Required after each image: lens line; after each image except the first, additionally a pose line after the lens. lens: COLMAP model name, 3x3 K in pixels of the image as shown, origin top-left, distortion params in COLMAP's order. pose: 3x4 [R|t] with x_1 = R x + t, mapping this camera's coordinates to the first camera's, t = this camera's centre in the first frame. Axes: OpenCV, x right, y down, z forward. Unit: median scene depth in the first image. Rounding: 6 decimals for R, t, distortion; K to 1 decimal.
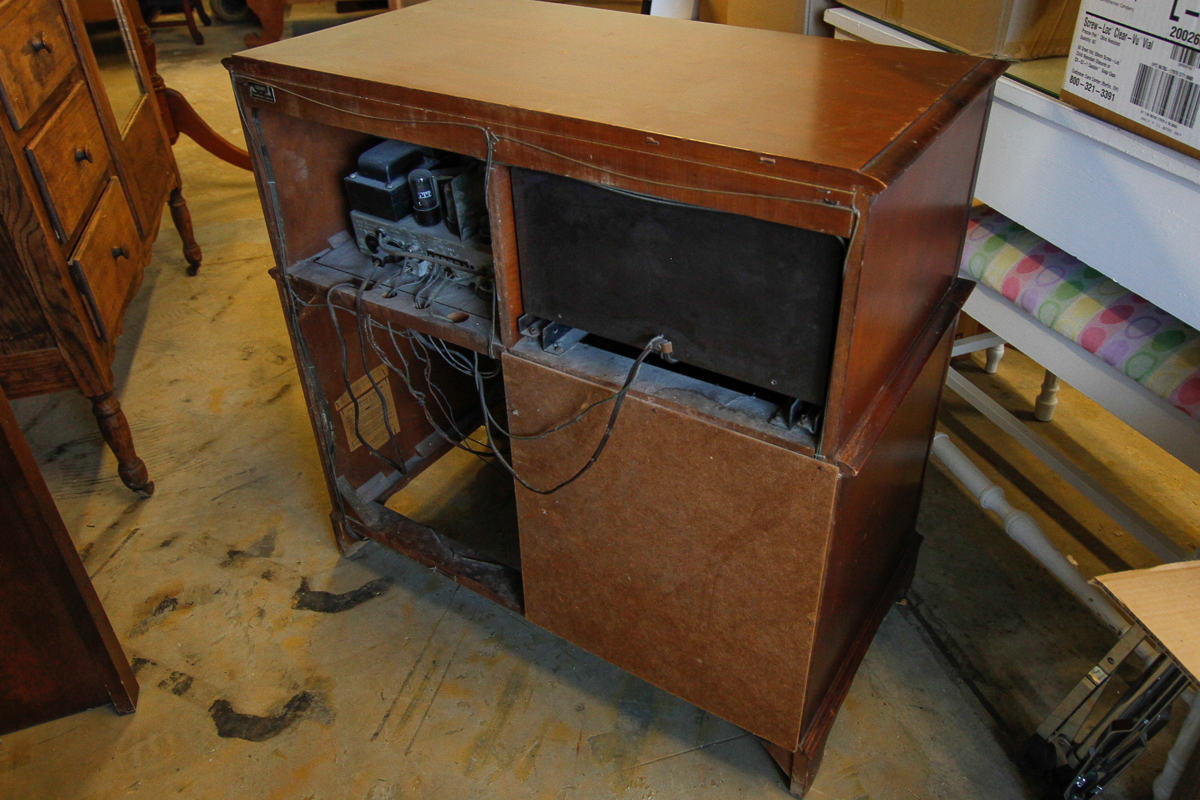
lens RADIAL K [[987.8, 0, 600.4], [0, 987.8, 395.6], [0, 0, 1]] dist [-0.018305, -0.000864]
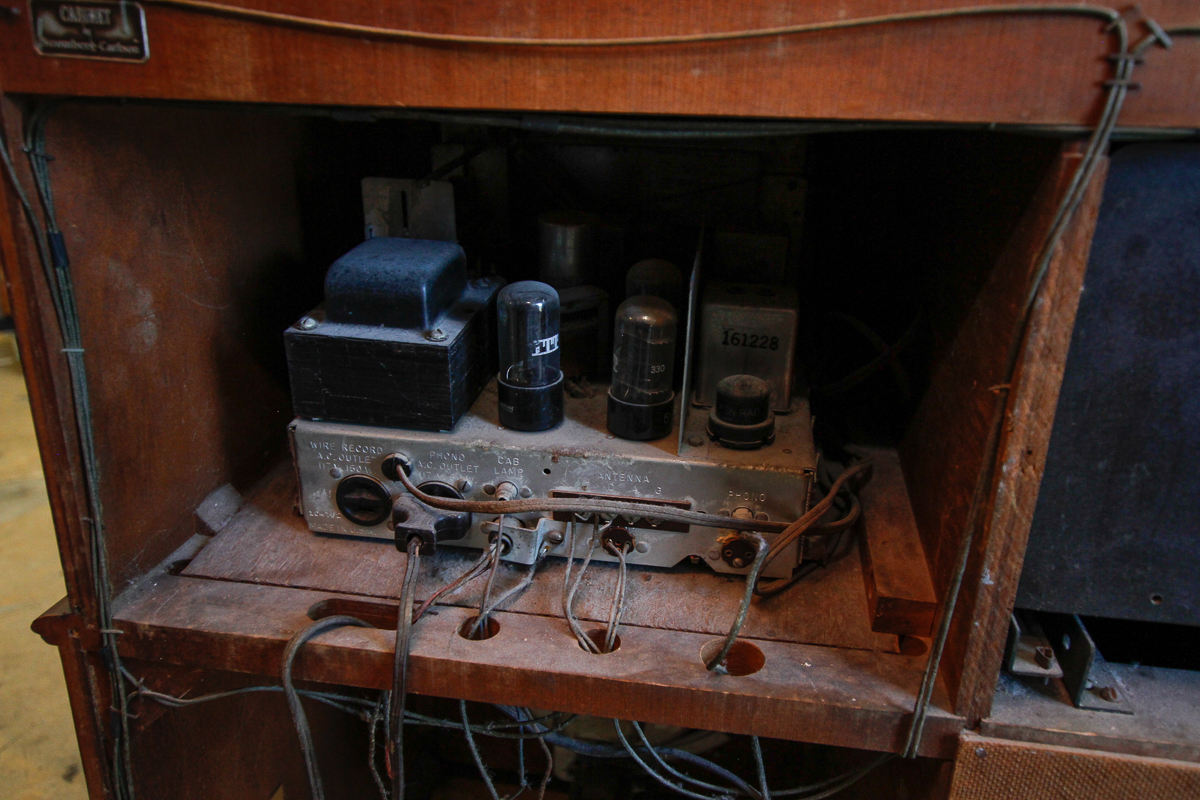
lens RADIAL K [[985.3, 0, 599.3], [0, 985.3, 408.7], [0, 0, 1]] dist [0.000033, 0.004044]
pose [[0.909372, -0.095036, 0.404983, -0.303529], [0.190872, 0.960346, -0.203234, -0.095553], [-0.369609, 0.262115, 0.891451, 0.635549]]
